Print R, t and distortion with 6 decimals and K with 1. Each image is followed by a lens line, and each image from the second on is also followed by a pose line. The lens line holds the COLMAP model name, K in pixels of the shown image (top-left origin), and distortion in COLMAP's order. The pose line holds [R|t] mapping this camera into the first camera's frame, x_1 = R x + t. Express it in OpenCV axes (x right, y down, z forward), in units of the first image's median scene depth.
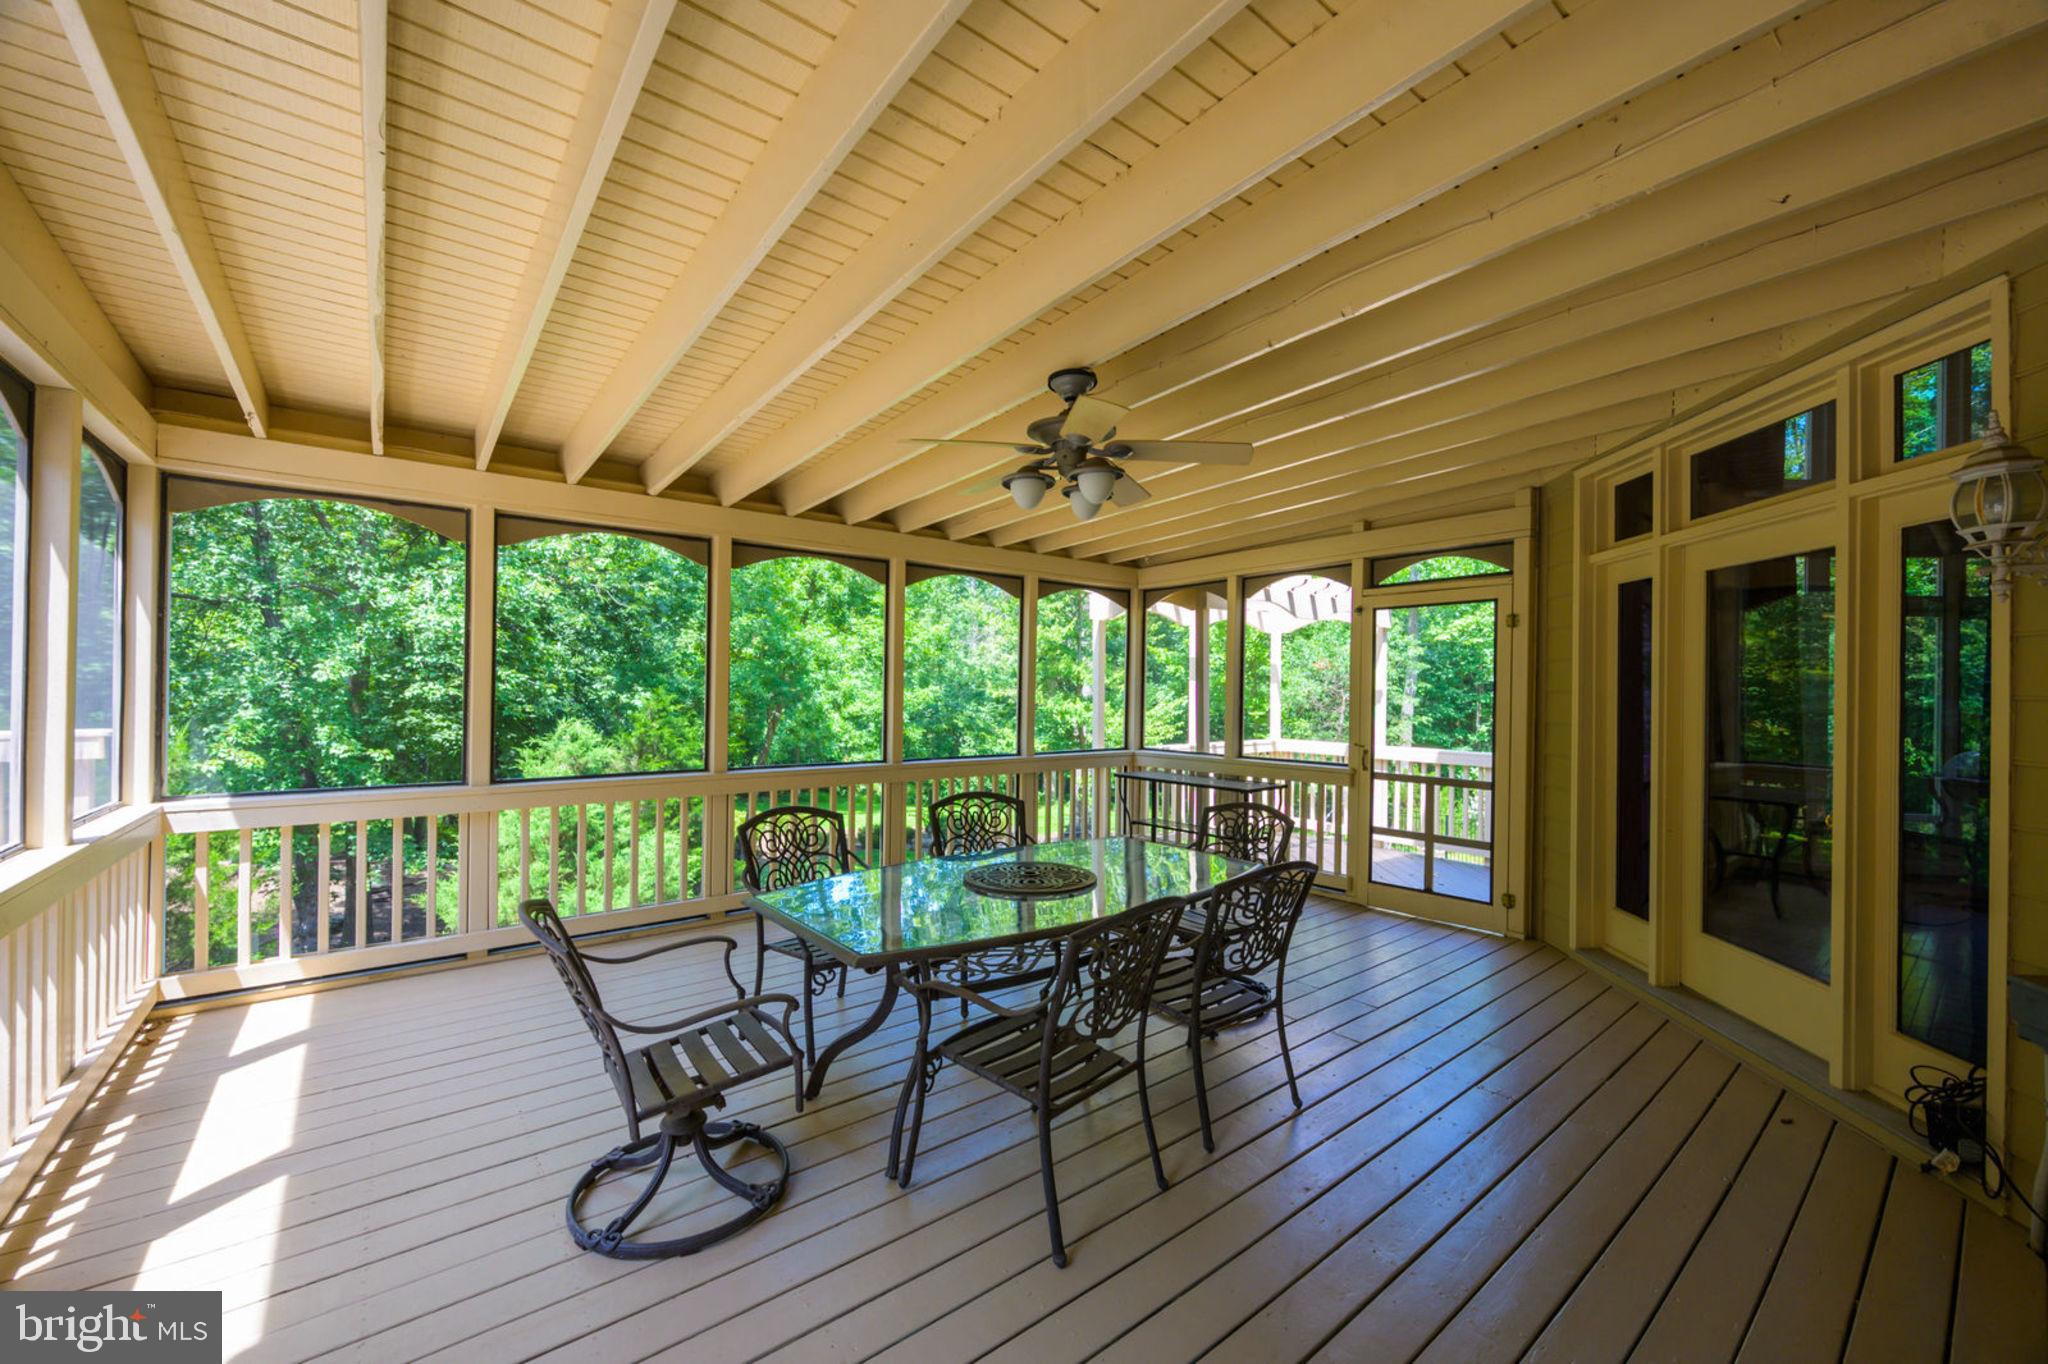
lens RADIAL K [[839.2, 0, 1025.8], [0, 839.2, 682.1], [0, 0, 1]] dist [-0.000695, -0.000023]
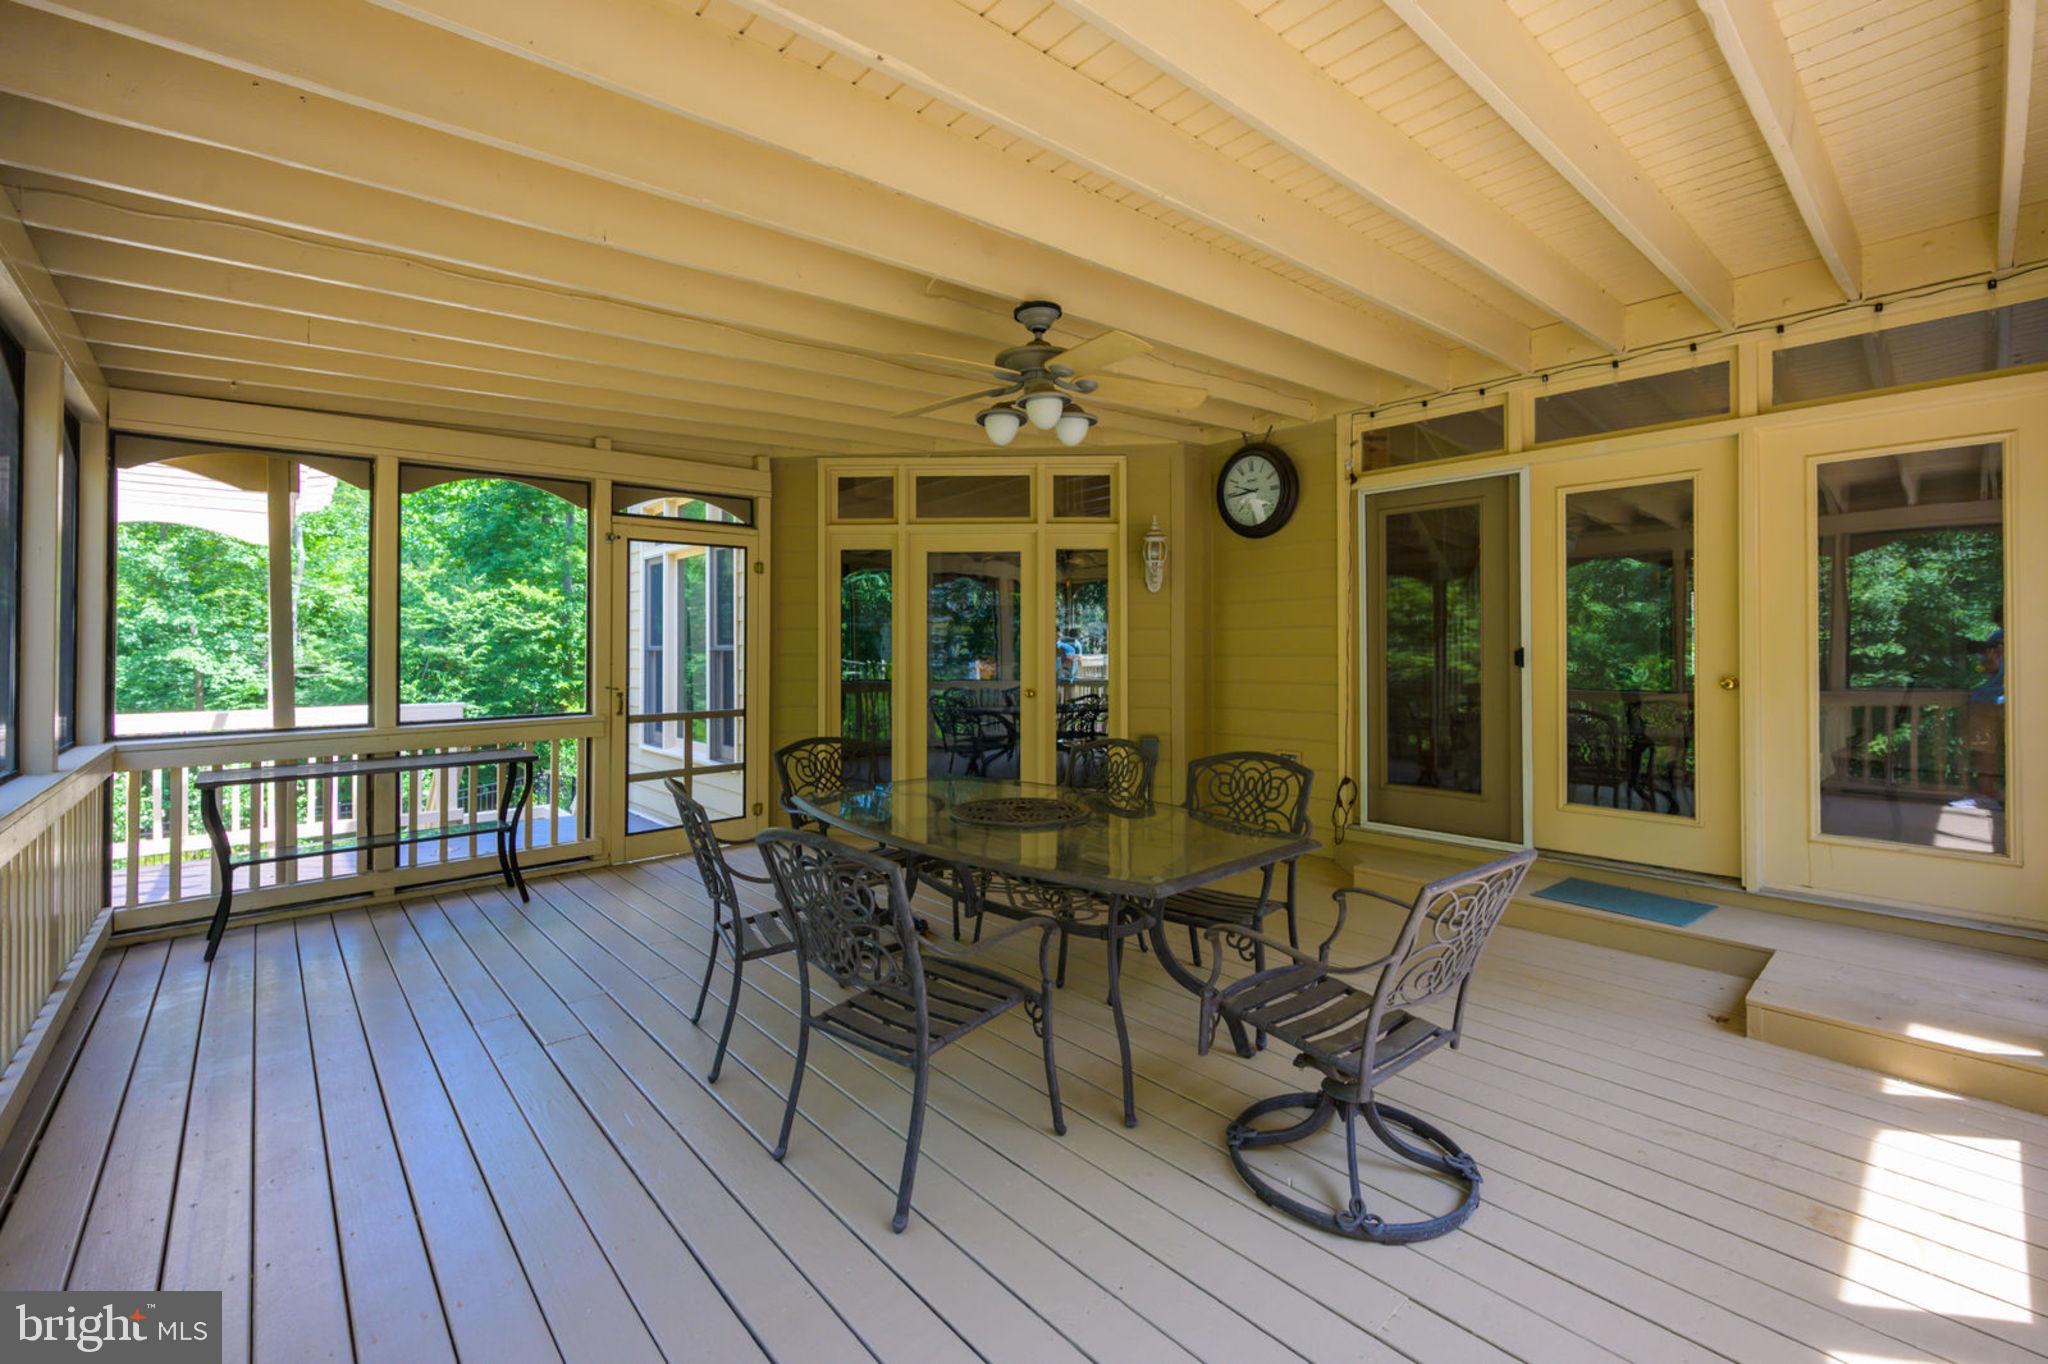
lens RADIAL K [[868.7, 0, 1024.1], [0, 868.7, 641.7], [0, 0, 1]] dist [0.000379, 0.000029]
pose [[-0.064563, -0.005848, 0.997896, -0.631612], [-0.007467, 0.999958, 0.005377, 0.019497], [-0.997886, -0.007104, -0.064604, 0.697441]]
